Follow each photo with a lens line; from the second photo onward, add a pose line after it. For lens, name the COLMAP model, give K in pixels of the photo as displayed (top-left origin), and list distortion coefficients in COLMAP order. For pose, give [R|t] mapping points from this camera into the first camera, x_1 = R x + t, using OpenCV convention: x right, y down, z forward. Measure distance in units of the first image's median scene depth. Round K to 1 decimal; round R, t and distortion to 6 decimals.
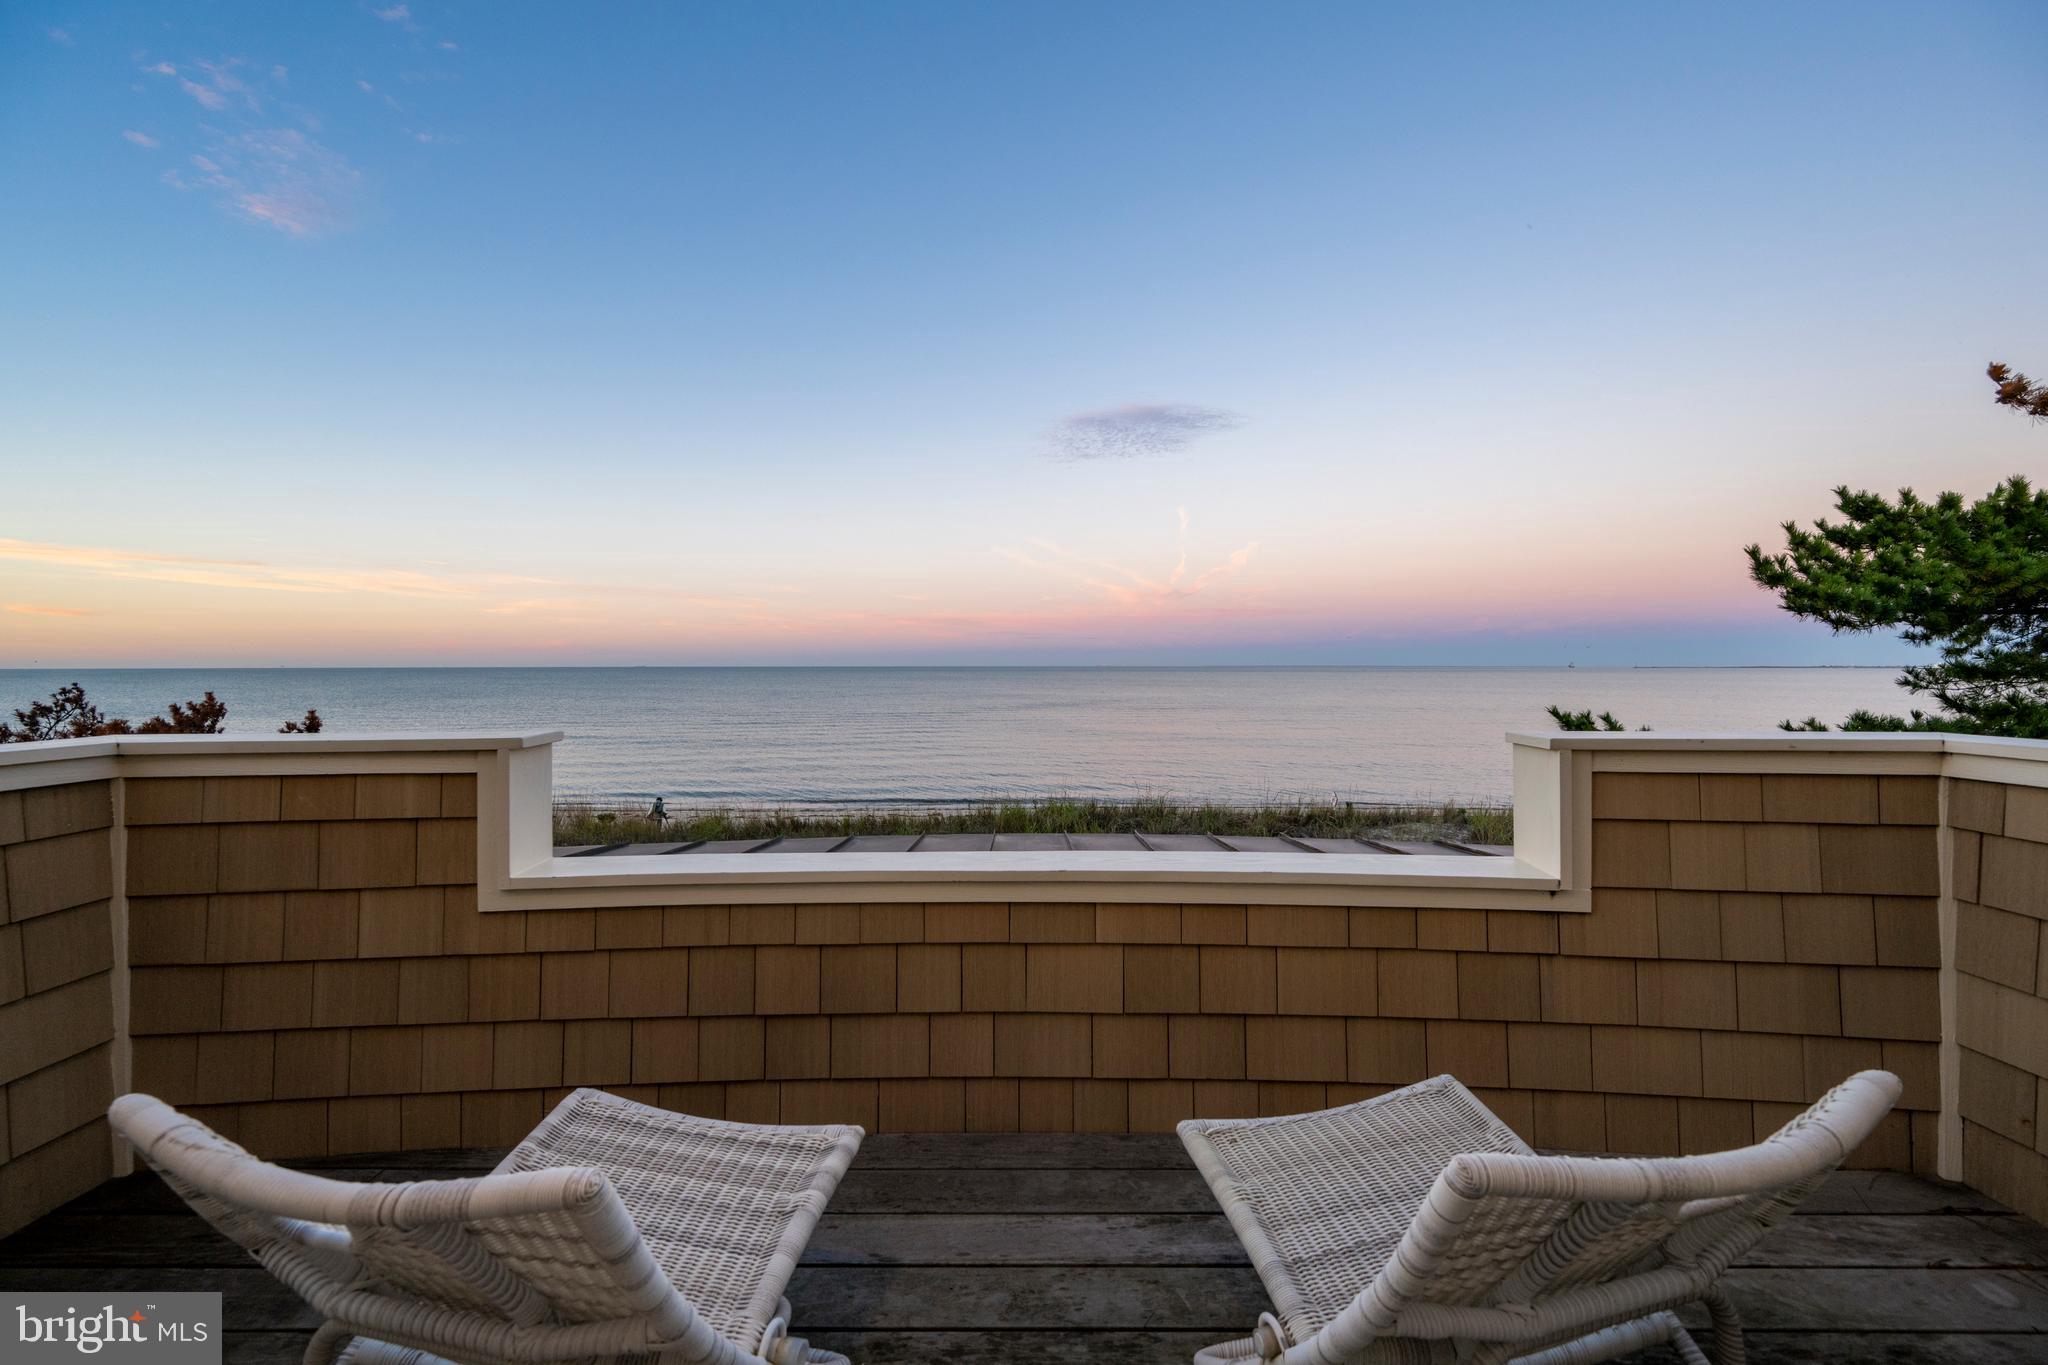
lens RADIAL K [[799.7, 0, 1019.3], [0, 799.7, 669.8], [0, 0, 1]] dist [-0.000545, 0.000108]
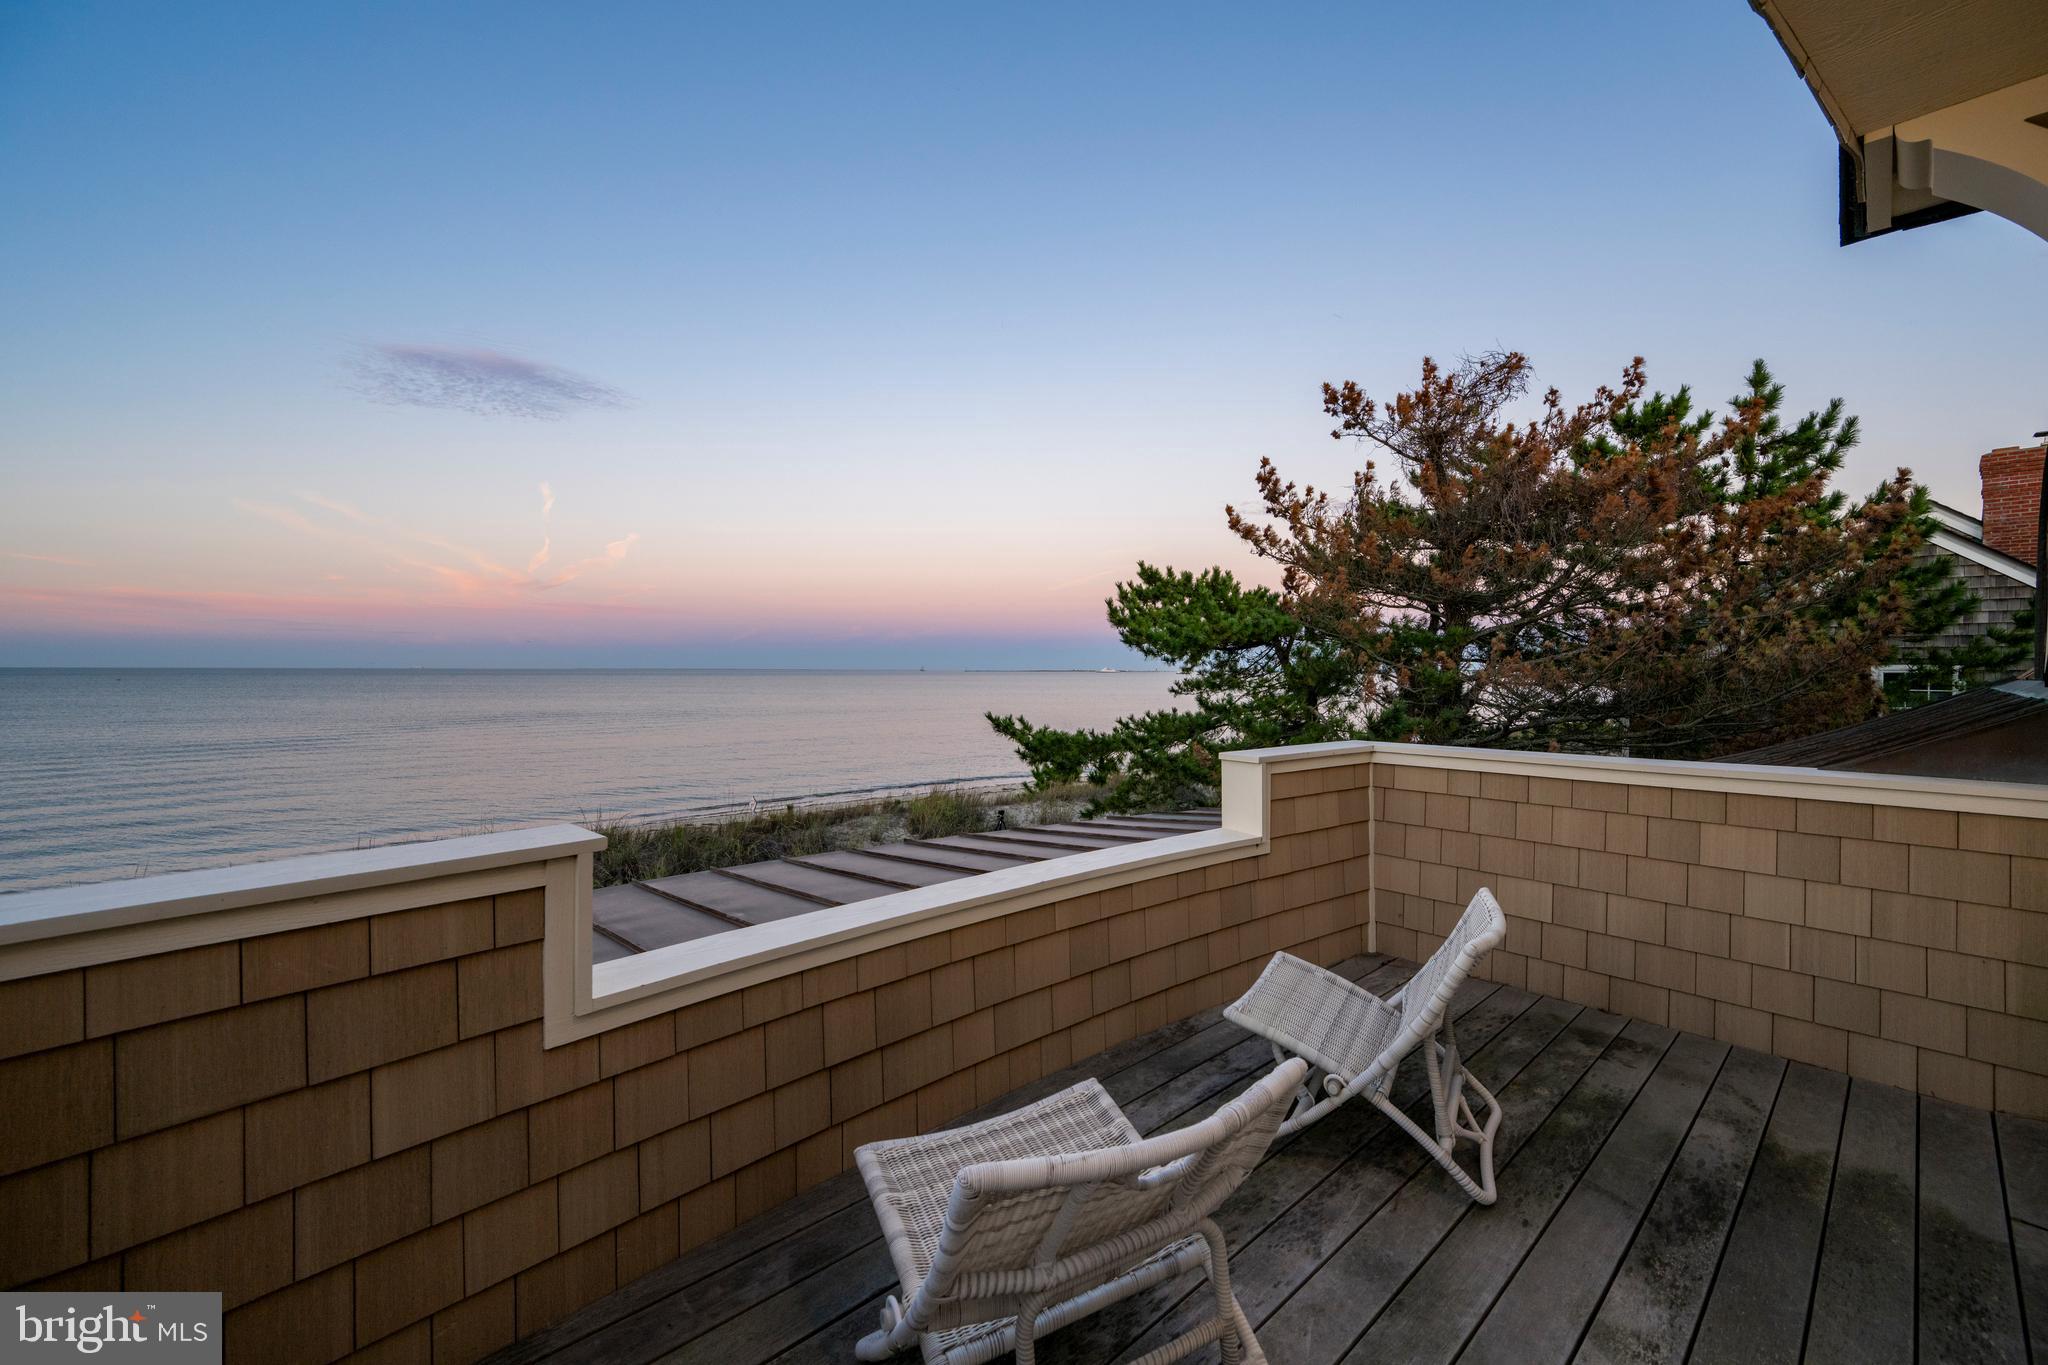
lens RADIAL K [[810.8, 0, 1035.7], [0, 810.8, 679.3], [0, 0, 1]] dist [-0.000396, 0.000247]
pose [[0.737333, -0.005196, 0.675509, -0.845469], [-0.000082, 0.999970, 0.007782, -0.092358], [-0.675529, -0.005794, 0.737310, 0.021447]]
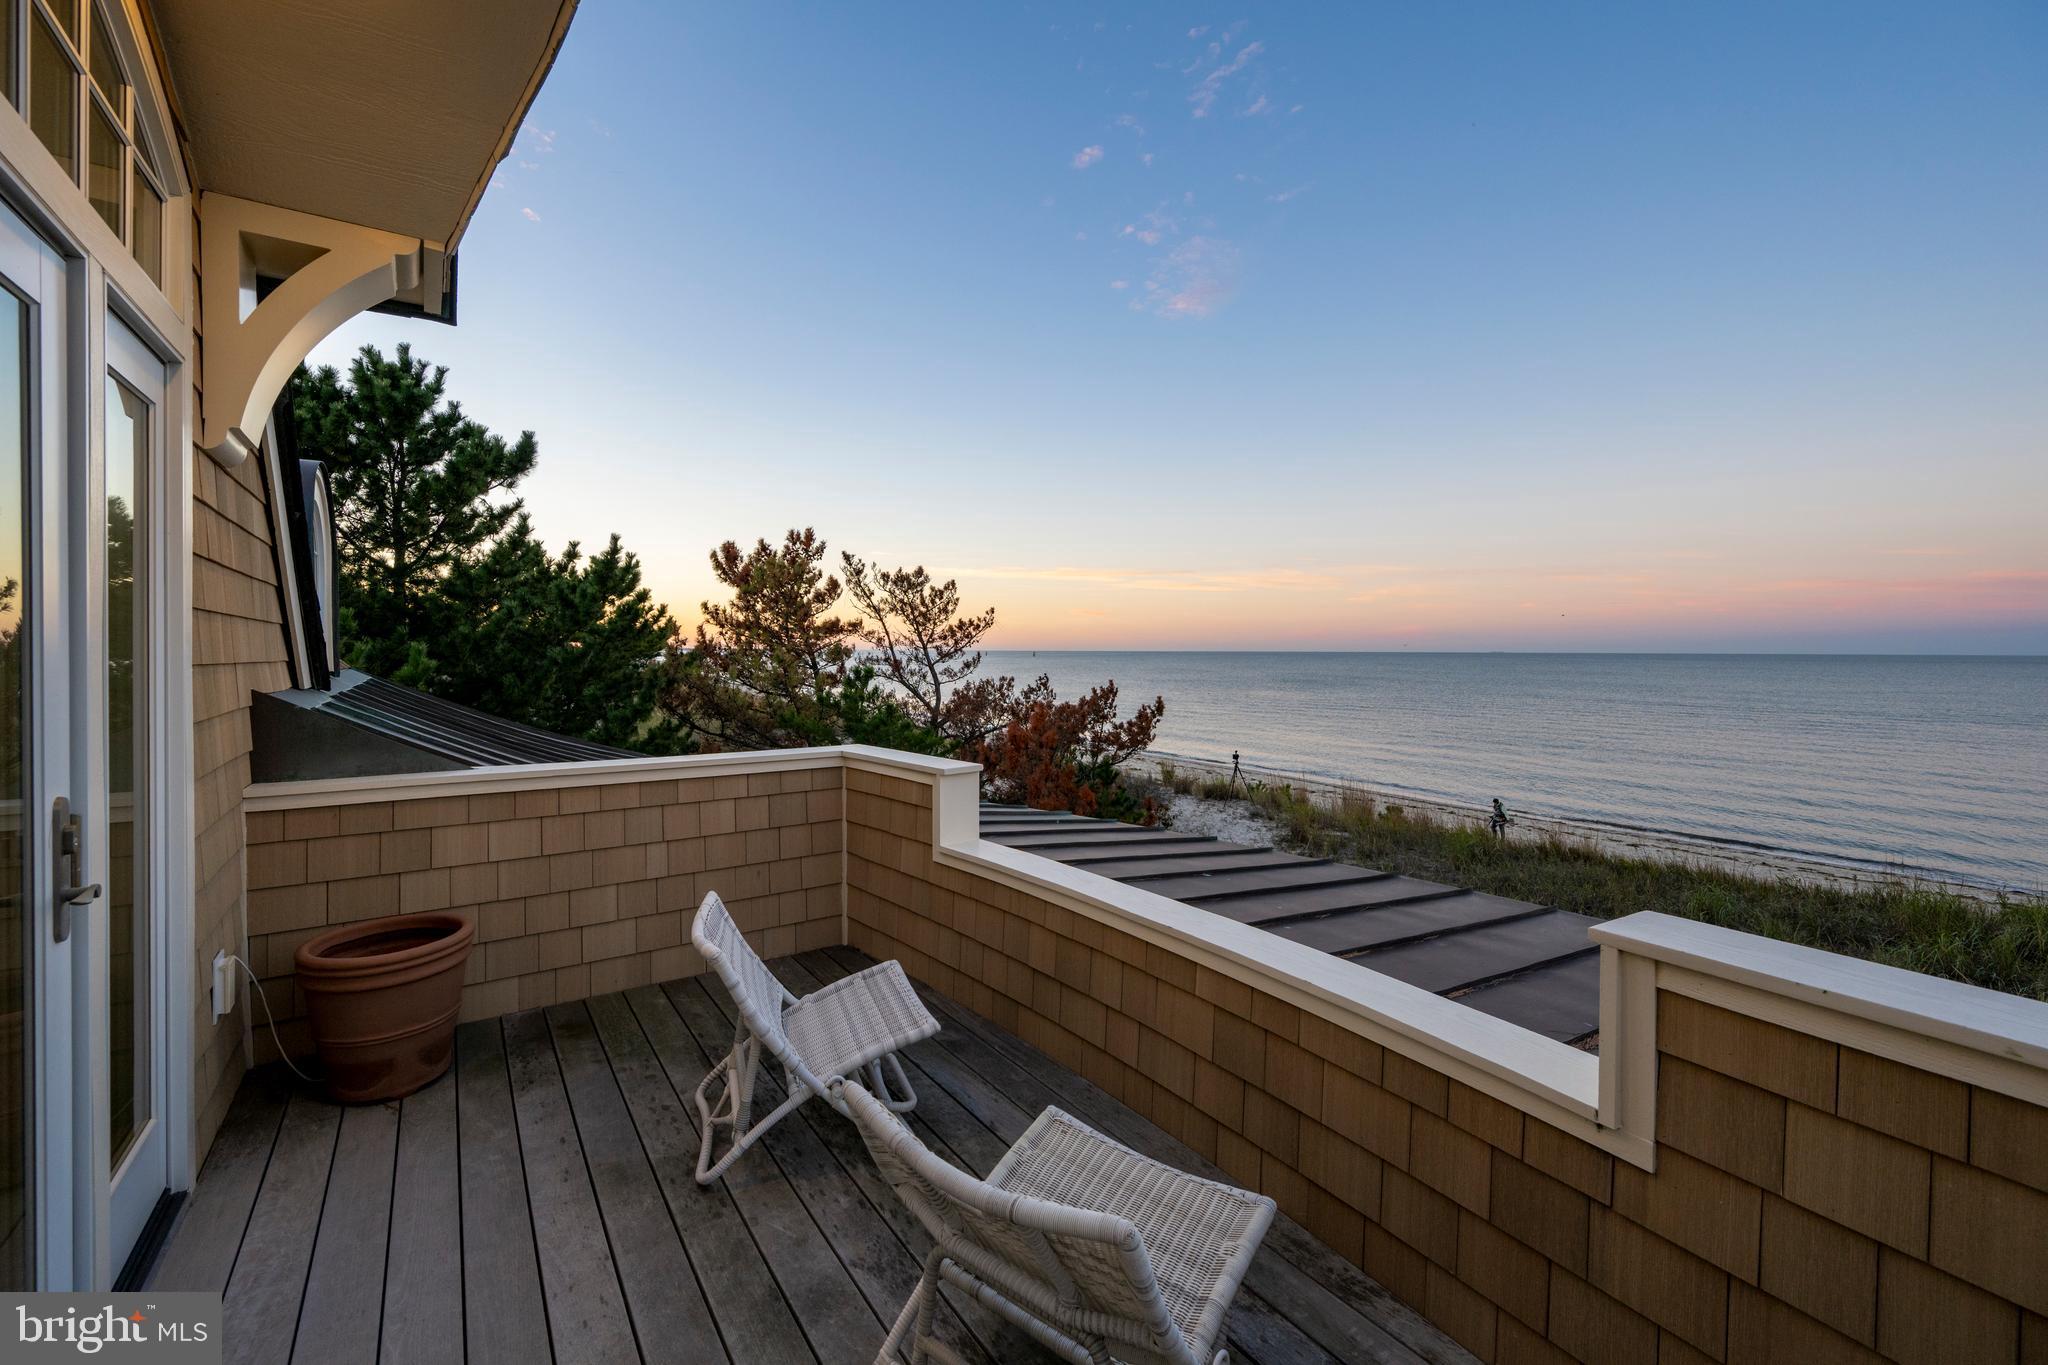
lens RADIAL K [[825.8, 0, 1023.5], [0, 825.8, 668.4], [0, 0, 1]] dist [-0.001379, -0.000060]
pose [[0.578832, 0.020006, -0.815202, 0.943343], [-0.007811, 0.999789, 0.018990, -0.169269], [0.815410, -0.004625, 0.578866, 0.075863]]
